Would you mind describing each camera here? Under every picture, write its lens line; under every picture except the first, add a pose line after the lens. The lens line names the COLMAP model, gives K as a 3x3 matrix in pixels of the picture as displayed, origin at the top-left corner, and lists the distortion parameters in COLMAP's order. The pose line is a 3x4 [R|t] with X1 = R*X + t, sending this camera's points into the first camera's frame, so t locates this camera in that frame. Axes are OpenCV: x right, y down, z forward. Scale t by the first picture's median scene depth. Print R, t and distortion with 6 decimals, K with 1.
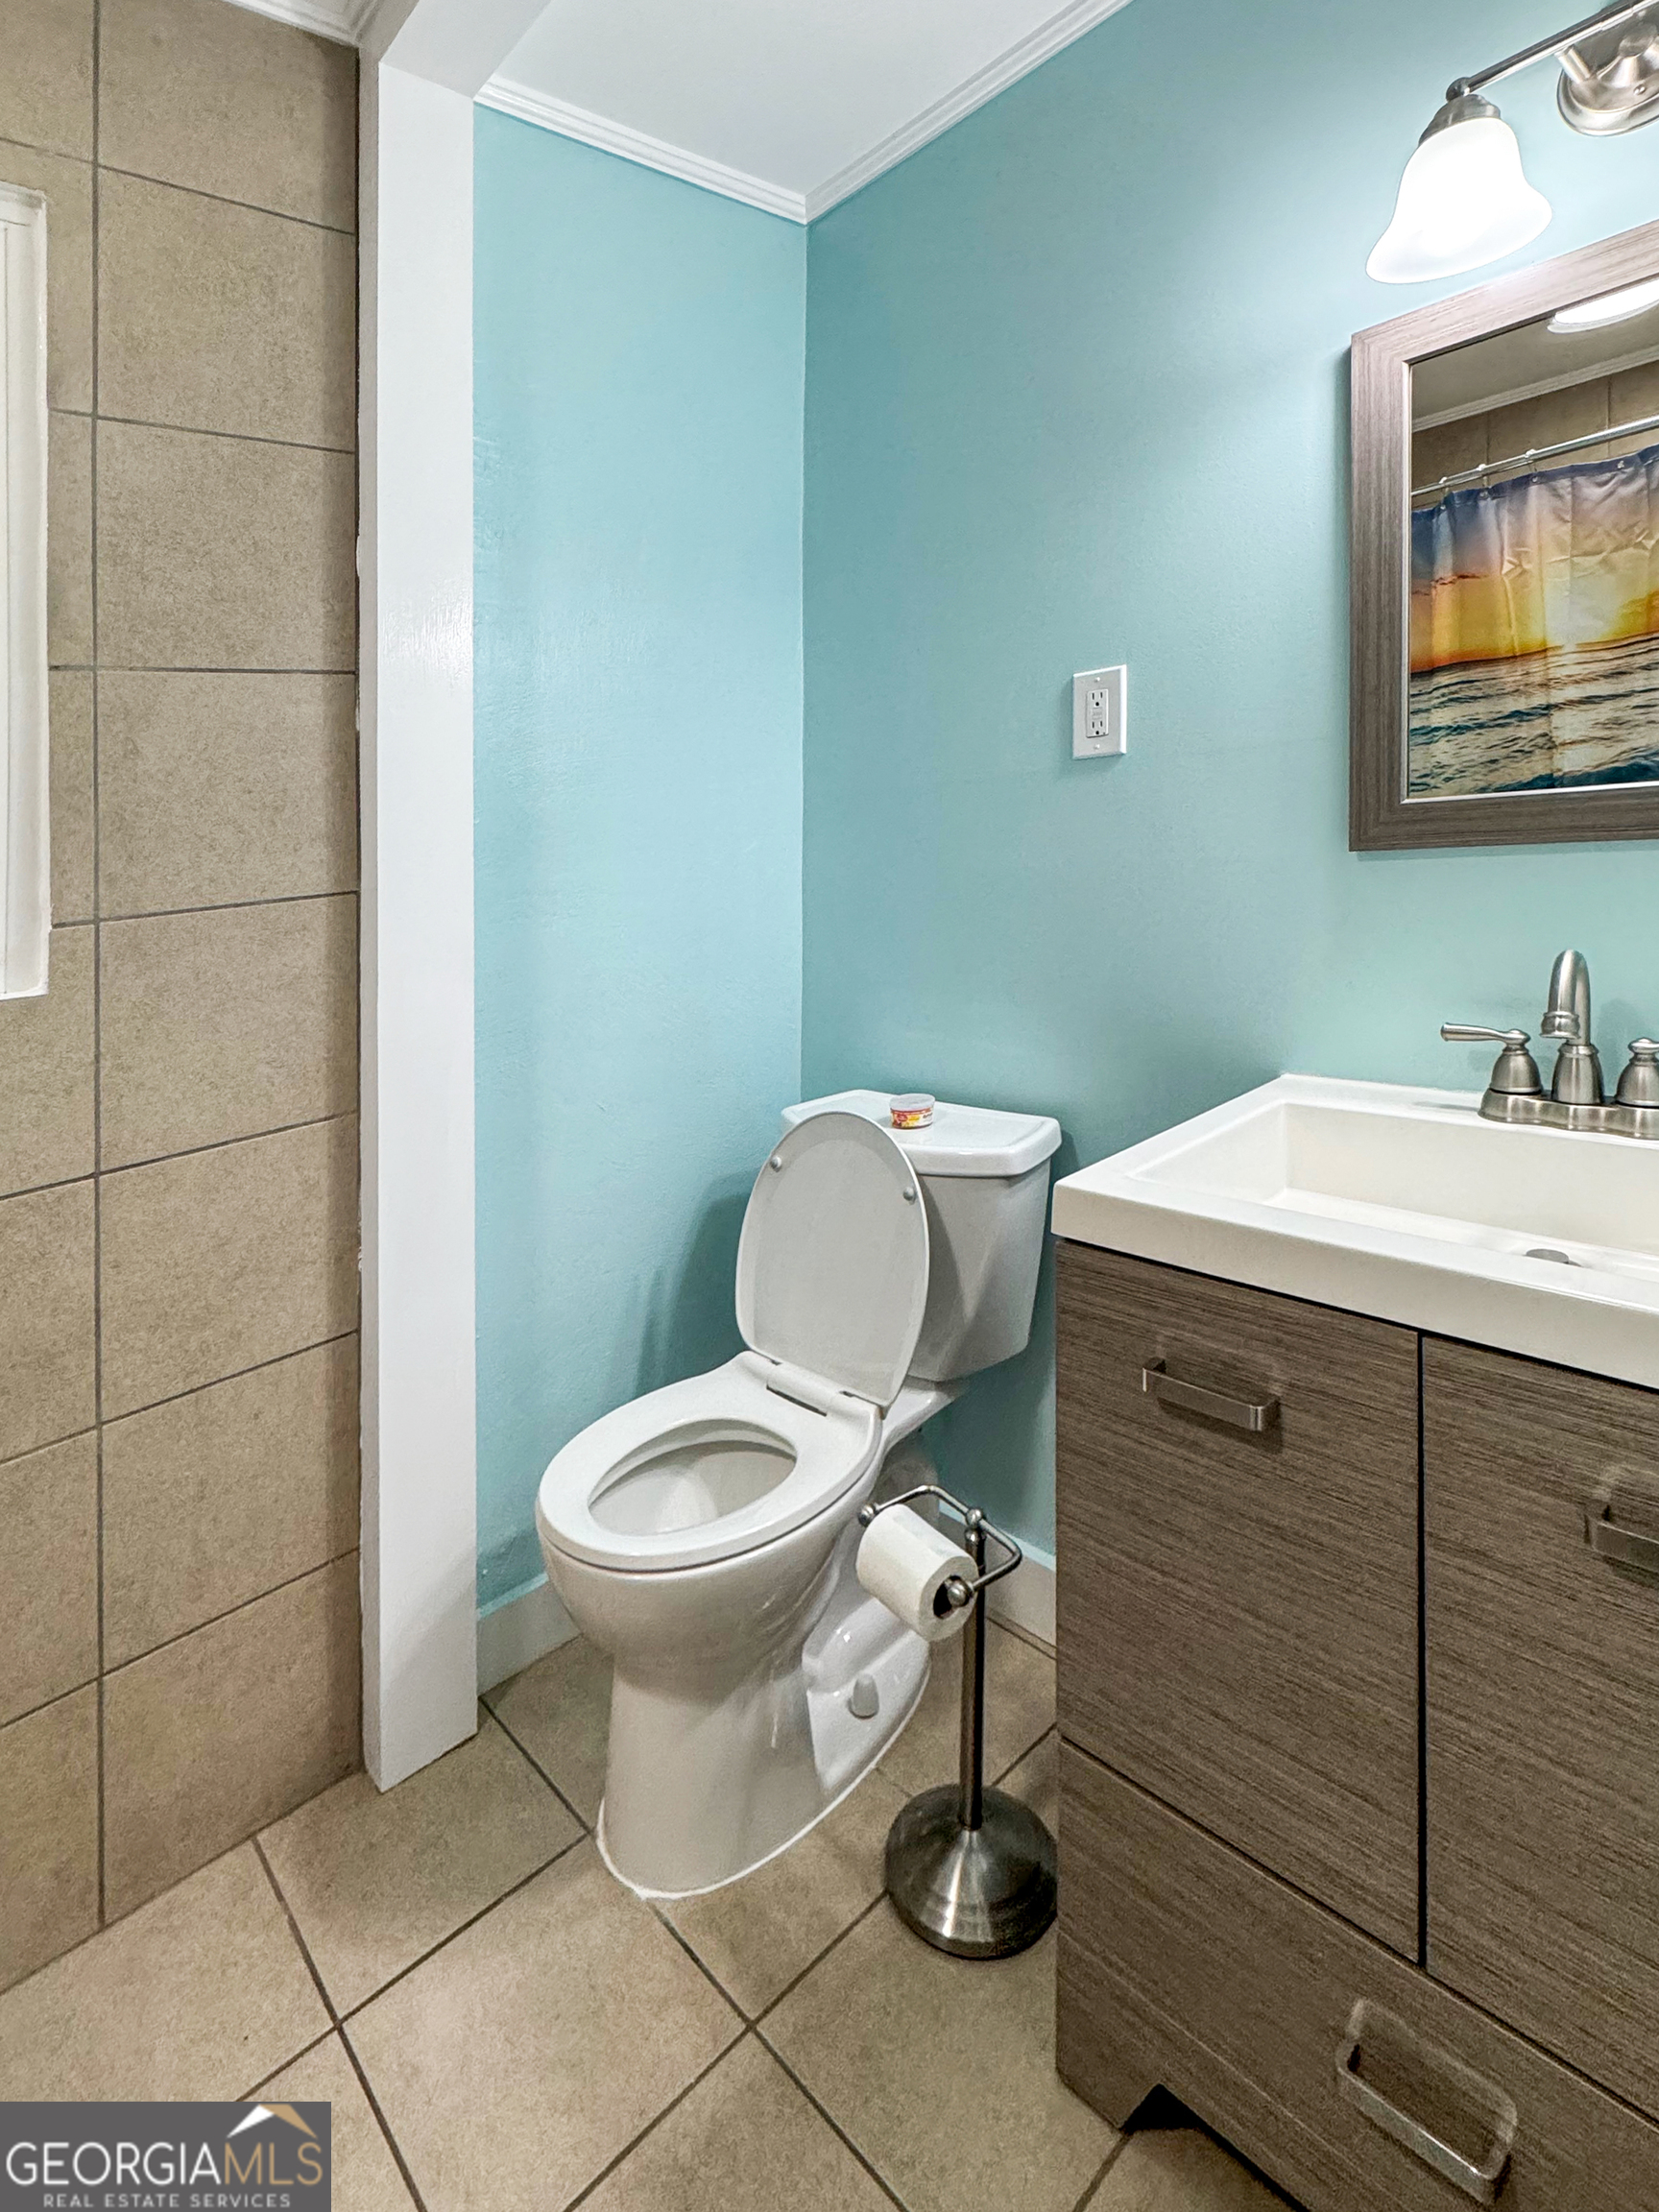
lens RADIAL K [[887.9, 0, 886.1], [0, 887.9, 894.9], [0, 0, 1]] dist [-0.002438, 0.000015]
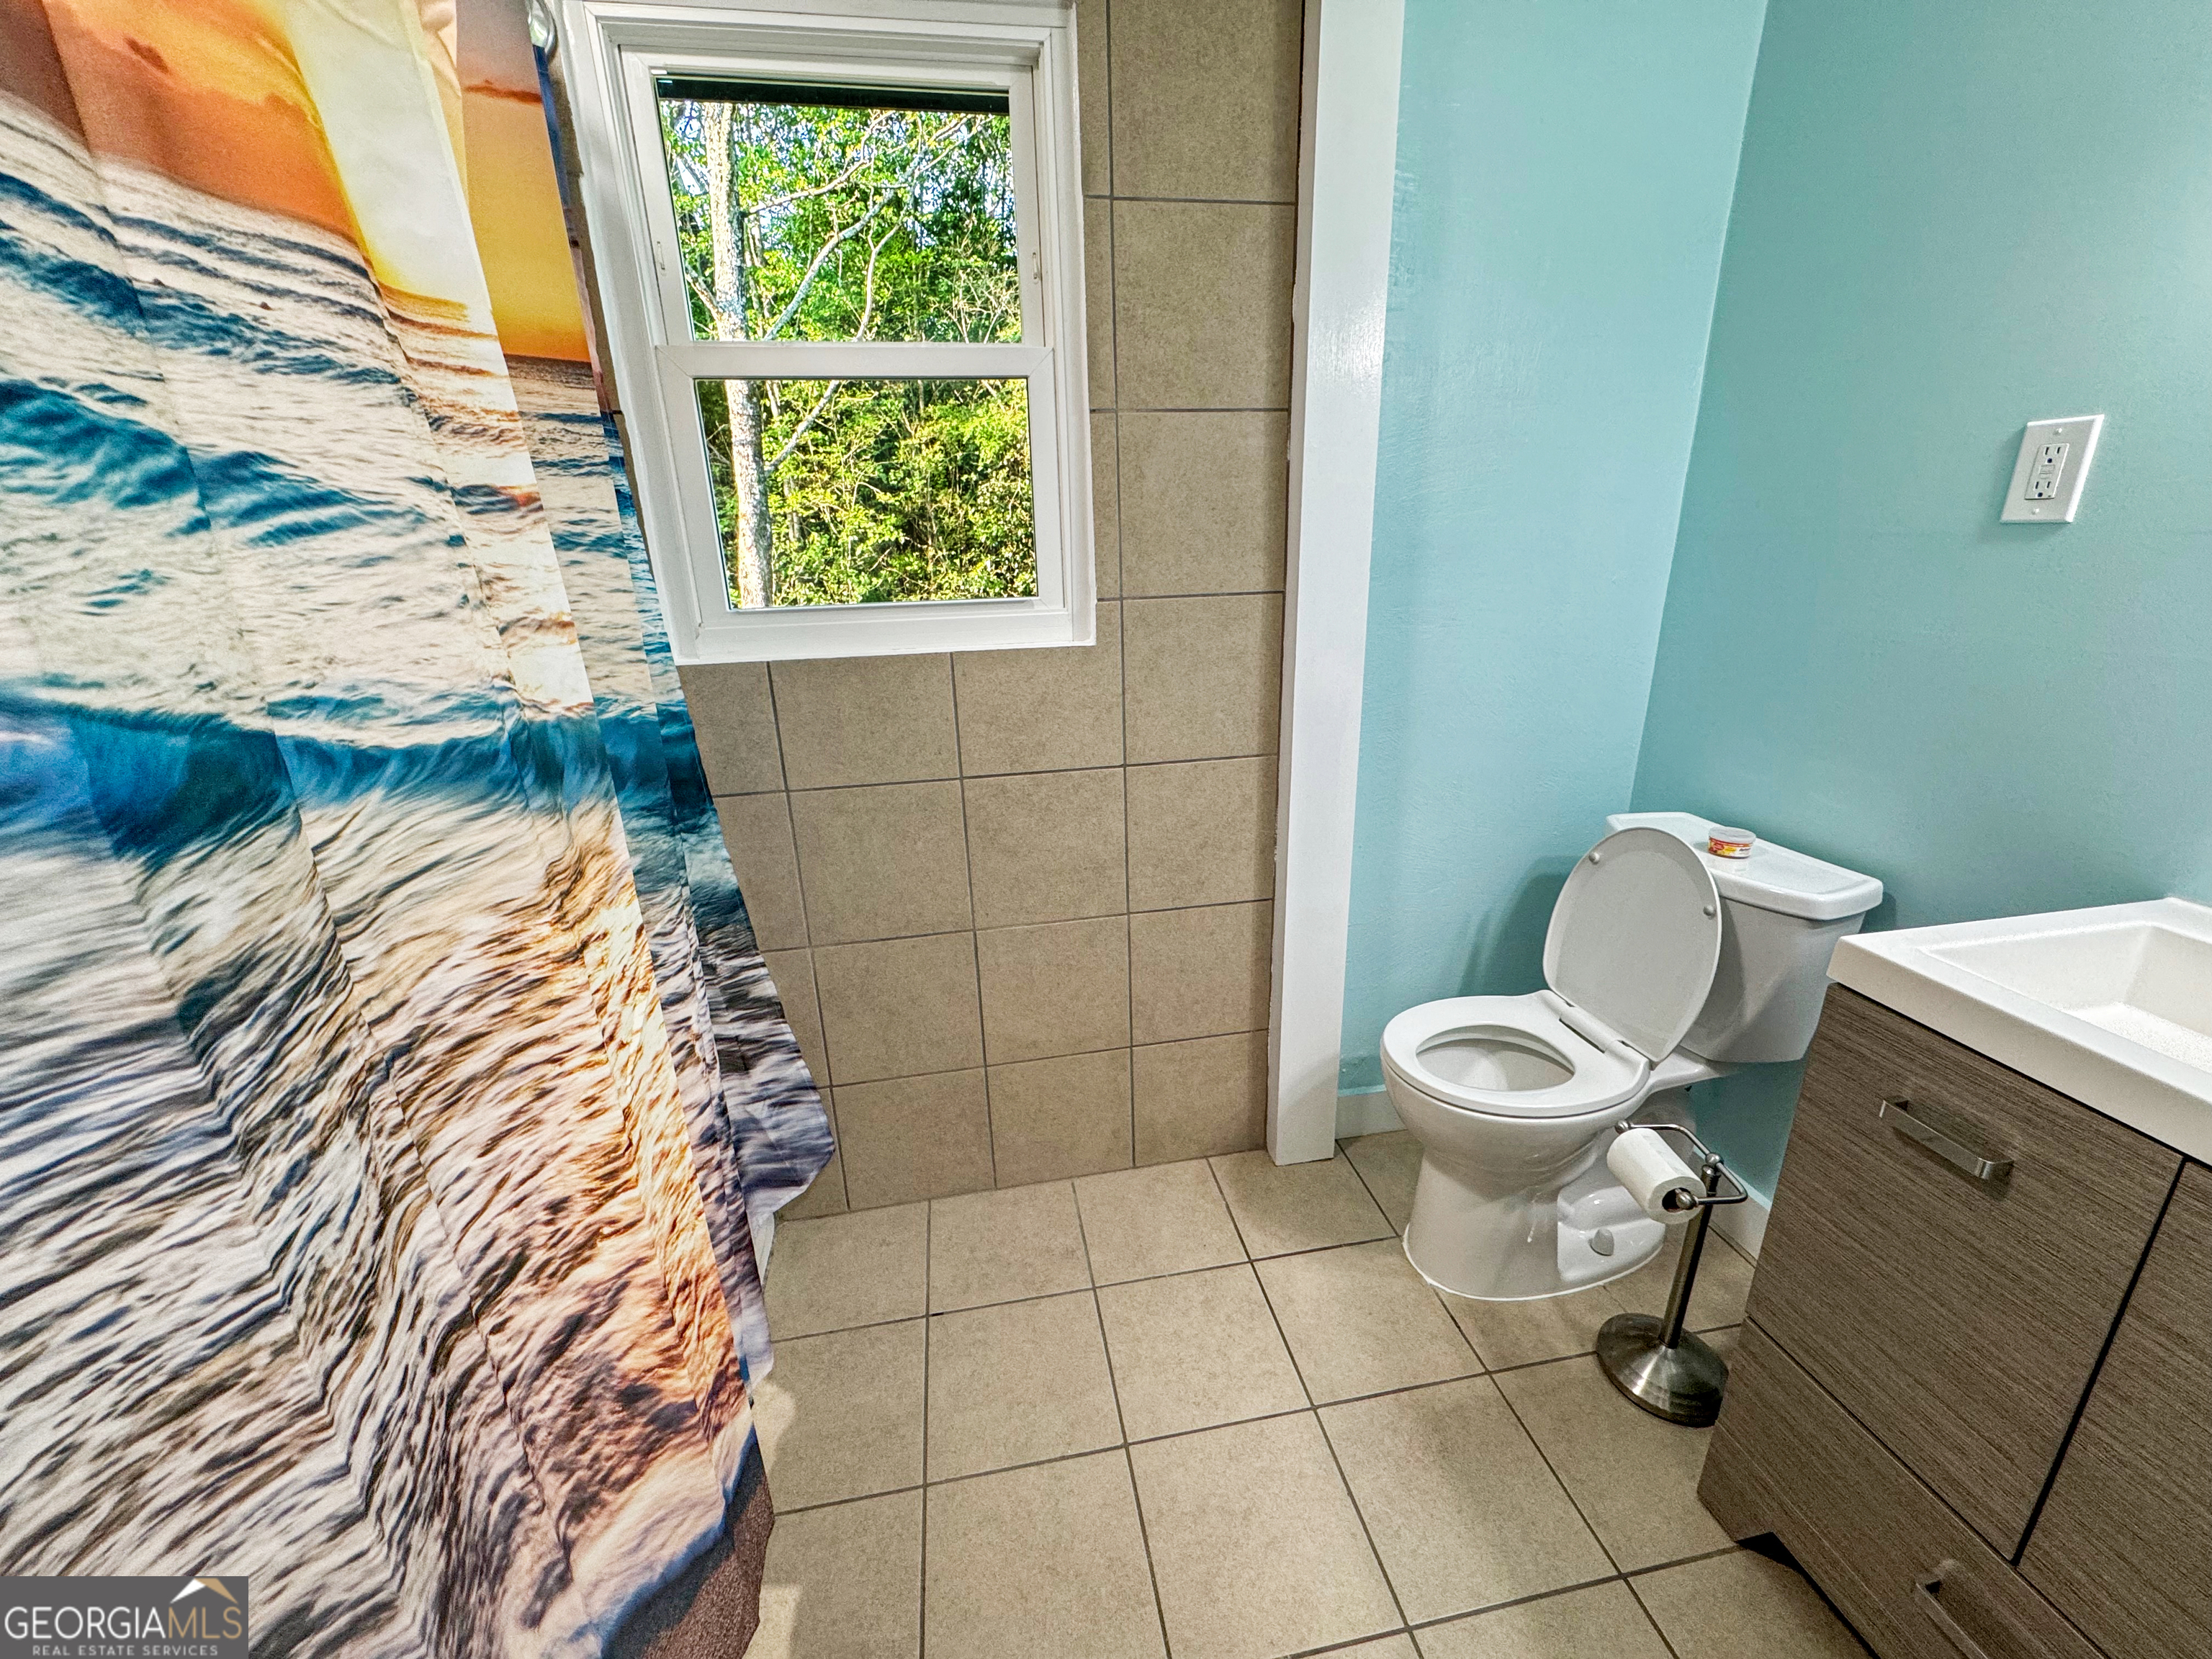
lens RADIAL K [[887.9, 0, 1106.0], [0, 887.9, 829.5], [0, 0, 1]] dist [-0.002438, 0.000015]
pose [[0.764684, 0.188642, -0.616176, 0.106797], [0.031280, 0.944200, 0.327884, -0.152391], [0.643646, -0.270002, 0.716114, -0.279571]]
